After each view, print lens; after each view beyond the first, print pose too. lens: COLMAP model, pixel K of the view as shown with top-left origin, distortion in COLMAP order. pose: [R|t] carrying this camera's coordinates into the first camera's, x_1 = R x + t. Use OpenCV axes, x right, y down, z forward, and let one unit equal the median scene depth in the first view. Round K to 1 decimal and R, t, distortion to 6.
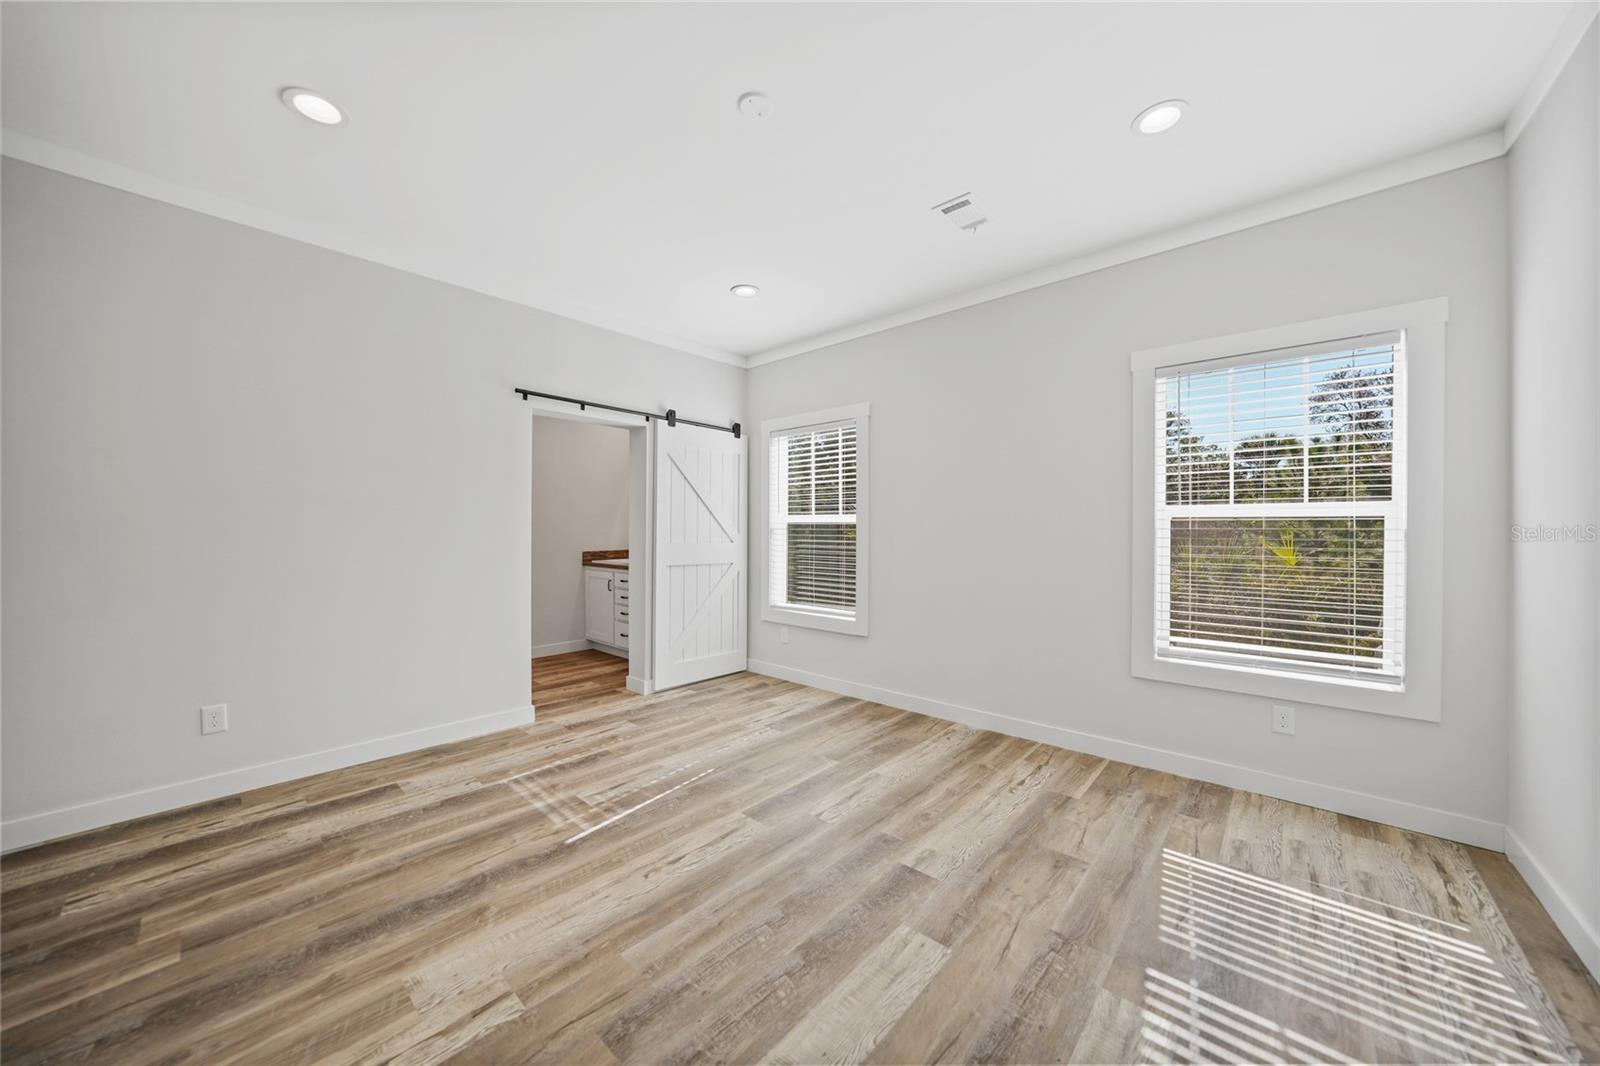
lens RADIAL K [[561.7, 0, 801.6], [0, 561.7, 527.7], [0, 0, 1]] dist [-0.022815, 0.004512]
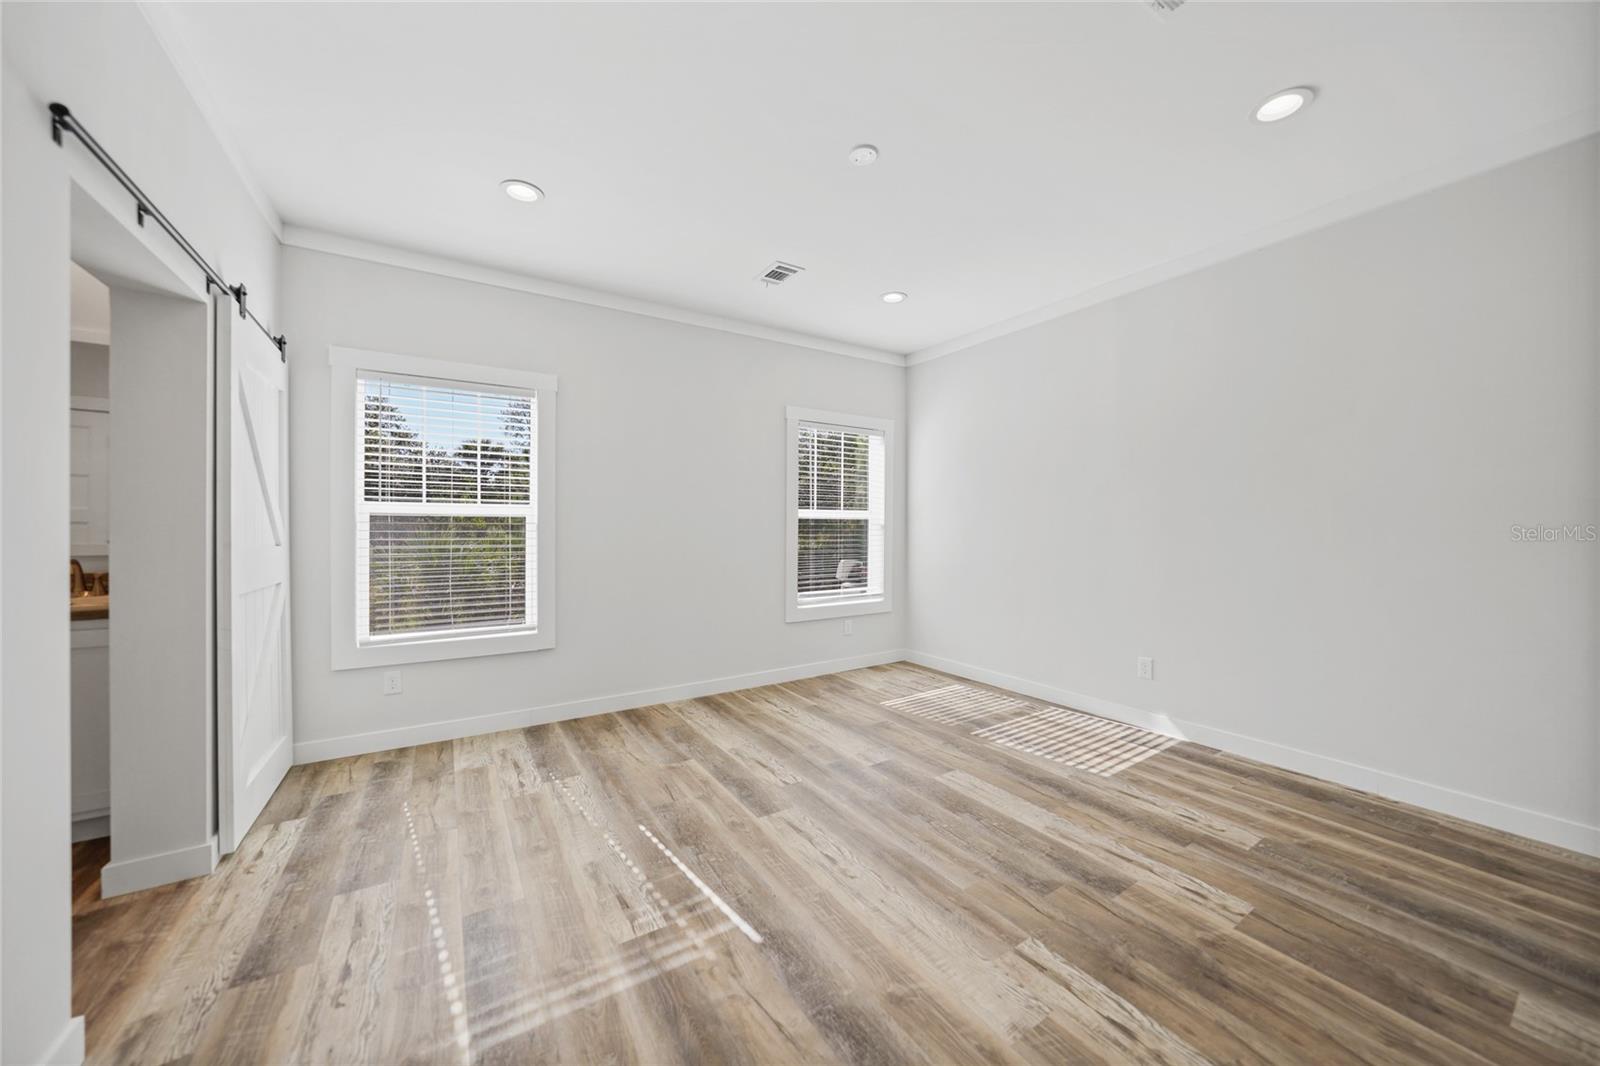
lens RADIAL K [[561.7, 0, 809.1], [0, 561.7, 532.9], [0, 0, 1]] dist [-0.022815, 0.004512]
pose [[0.255556, -0.012568, 0.966713, -0.907012], [-0.005344, 0.999882, 0.014412, 0.005254], [-0.966780, -0.008849, 0.255458, 0.607141]]
